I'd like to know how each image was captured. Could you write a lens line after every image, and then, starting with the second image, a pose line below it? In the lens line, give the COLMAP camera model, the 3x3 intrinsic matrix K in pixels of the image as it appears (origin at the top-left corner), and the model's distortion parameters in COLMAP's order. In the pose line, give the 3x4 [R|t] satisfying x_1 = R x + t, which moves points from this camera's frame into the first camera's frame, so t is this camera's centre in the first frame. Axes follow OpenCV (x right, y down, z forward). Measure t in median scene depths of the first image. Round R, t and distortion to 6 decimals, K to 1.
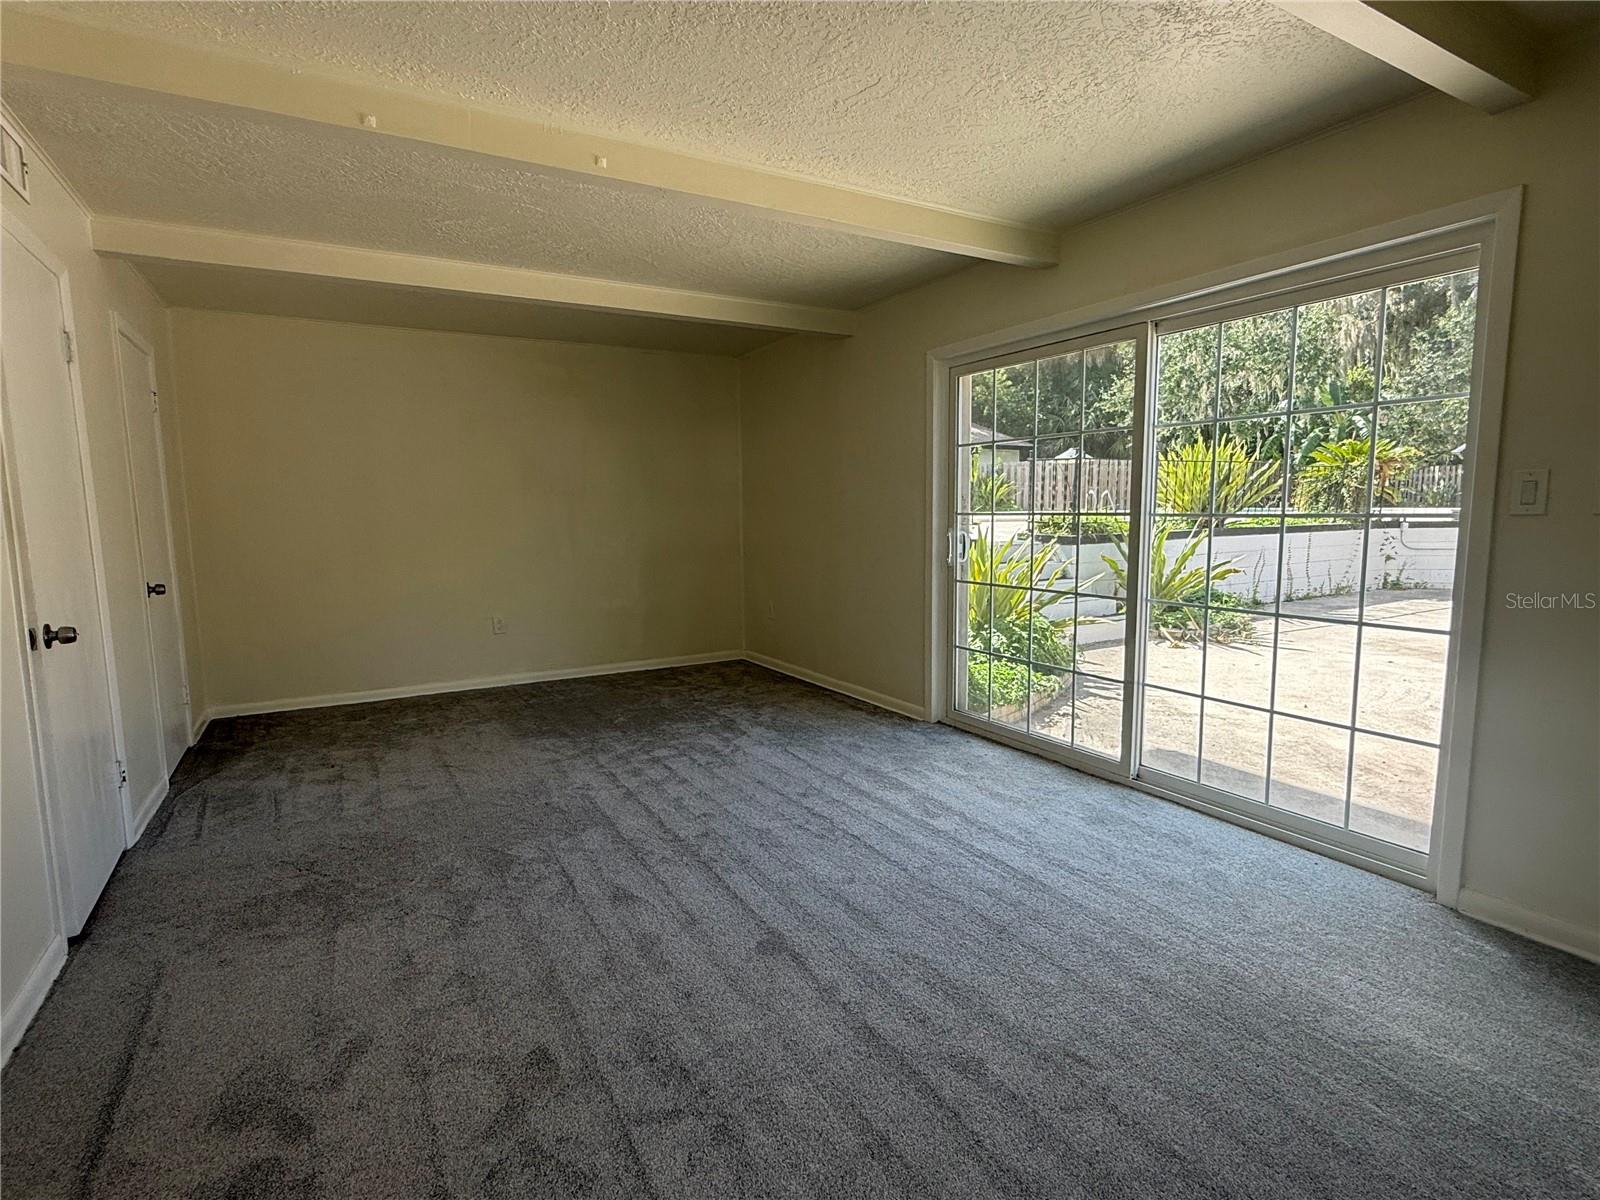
lens RADIAL K [[800.7, 0, 797.7], [0, 800.7, 601.3], [0, 0, 1]] dist [0.001477, -0.000165]
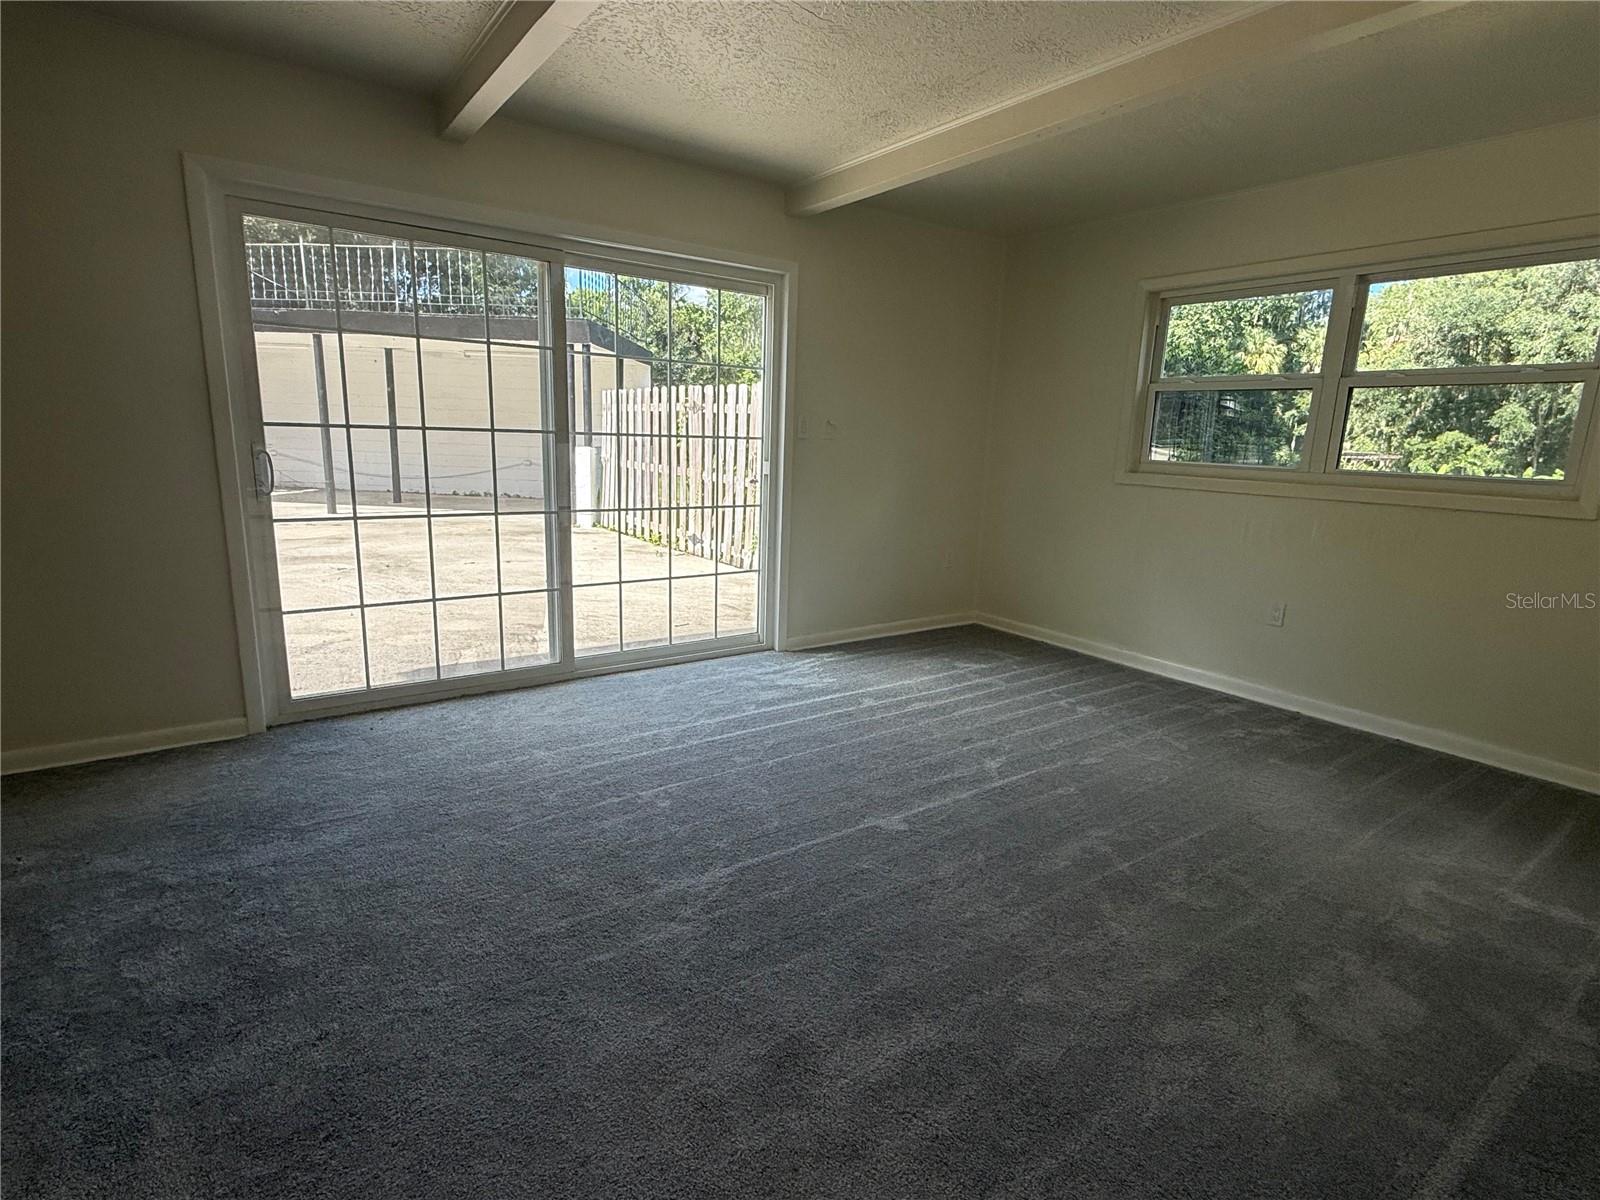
lens RADIAL K [[800.7, 0, 797.5], [0, 800.7, 600.5], [0, 0, 1]] dist [0.001477, -0.000165]
pose [[-0.109928, -0.194935, 0.974636, -0.632675], [0.085030, 0.975140, 0.204626, -0.073111], [-0.990296, 0.105367, -0.090620, 0.691758]]
